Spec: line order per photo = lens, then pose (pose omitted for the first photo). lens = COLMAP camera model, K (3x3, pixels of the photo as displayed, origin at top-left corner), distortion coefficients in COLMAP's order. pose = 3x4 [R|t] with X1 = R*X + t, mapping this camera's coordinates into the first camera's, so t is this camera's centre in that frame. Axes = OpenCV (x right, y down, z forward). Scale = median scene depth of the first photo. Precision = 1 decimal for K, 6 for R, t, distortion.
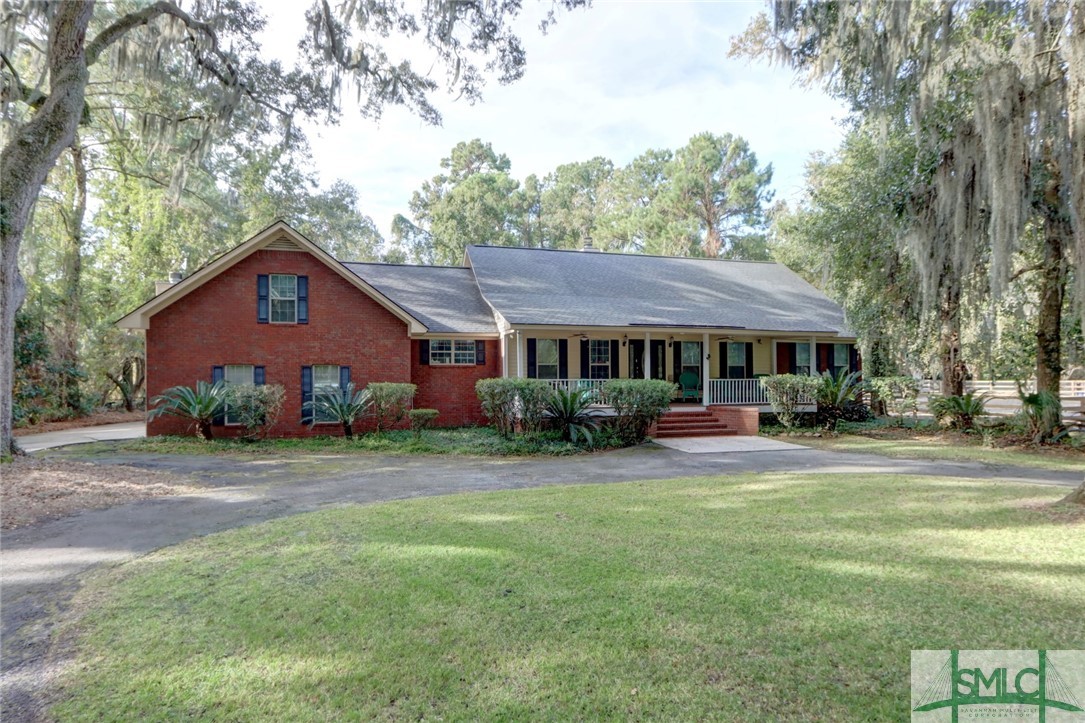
lens RADIAL K [[495.3, 0, 566.7], [0, 495.3, 359.9], [0, 0, 1]] dist [0.000135, -0.000039]
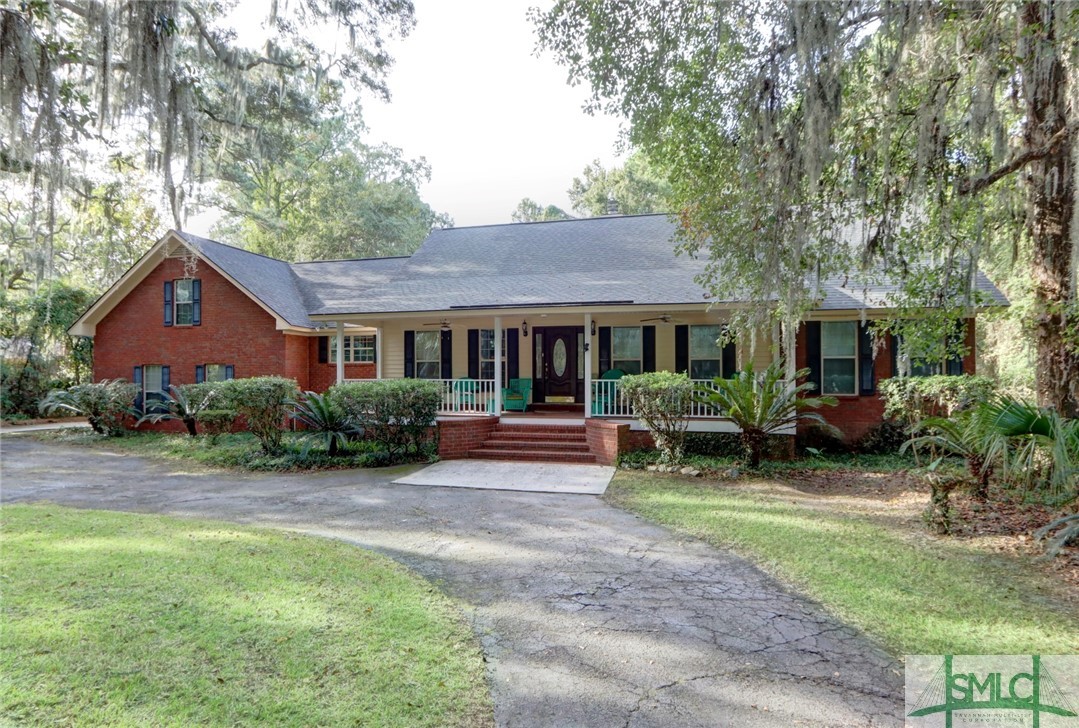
lens RADIAL K [[532.4, 0, 540.0], [0, 532.4, 374.2], [0, 0, 1]] dist [-0.000572, -0.000442]
pose [[0.886965, -0.000405, -0.461836, 0.548897], [0.016361, 0.999399, 0.030546, 0.006780], [0.461546, -0.034649, 0.886439, 0.295325]]
